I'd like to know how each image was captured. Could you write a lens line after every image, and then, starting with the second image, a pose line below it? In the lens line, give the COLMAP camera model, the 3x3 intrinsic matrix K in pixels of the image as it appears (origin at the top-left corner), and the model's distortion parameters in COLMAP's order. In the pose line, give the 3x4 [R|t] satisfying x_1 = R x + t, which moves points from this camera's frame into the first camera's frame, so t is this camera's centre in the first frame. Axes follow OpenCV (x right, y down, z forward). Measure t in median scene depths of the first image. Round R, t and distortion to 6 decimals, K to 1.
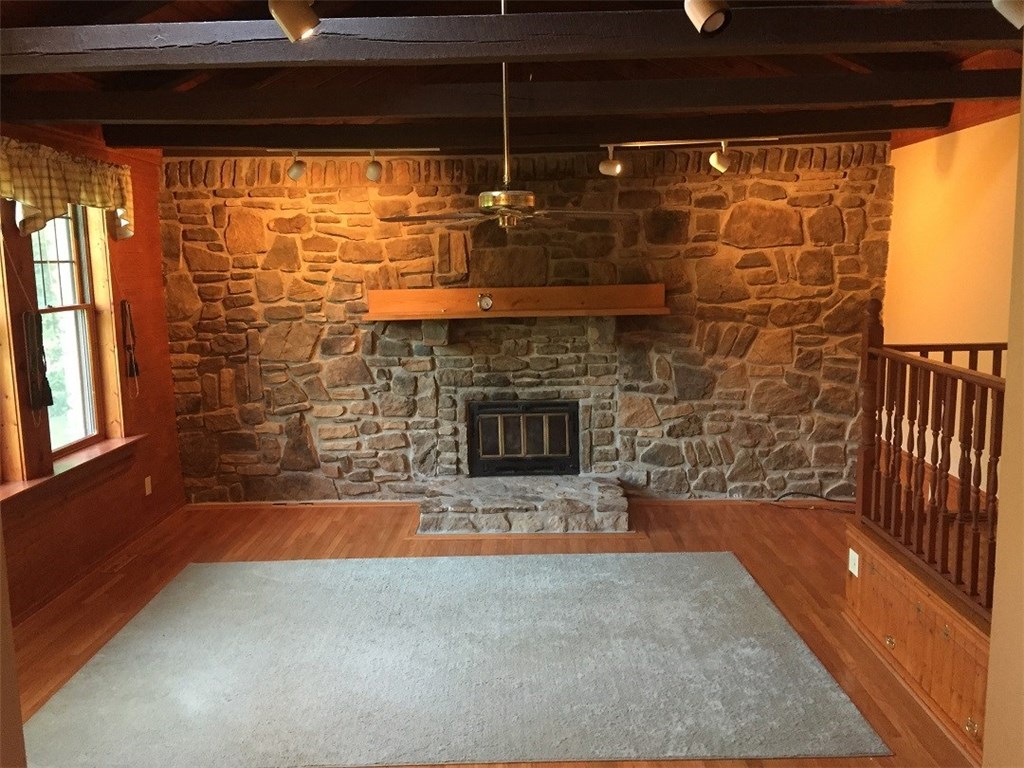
lens RADIAL K [[875.9, 0, 510.5], [0, 875.9, 380.2], [0, 0, 1]] dist [0.091608, -0.134794]
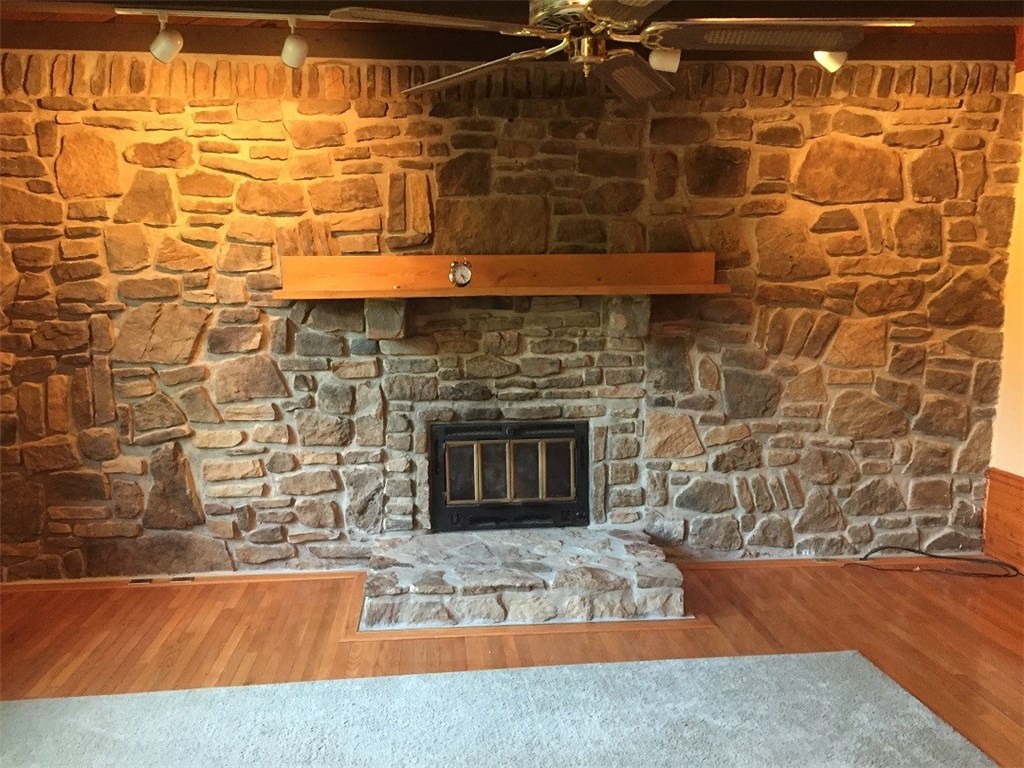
lens RADIAL K [[875.9, 0, 510.5], [0, 875.9, 380.2], [0, 0, 1]] dist [0.091608, -0.134794]
pose [[0.994093, -0.001316, 0.108524, -0.061769], [0.004484, 0.999571, -0.028952, 0.011572], [-0.108439, 0.029268, 0.993672, 0.318172]]
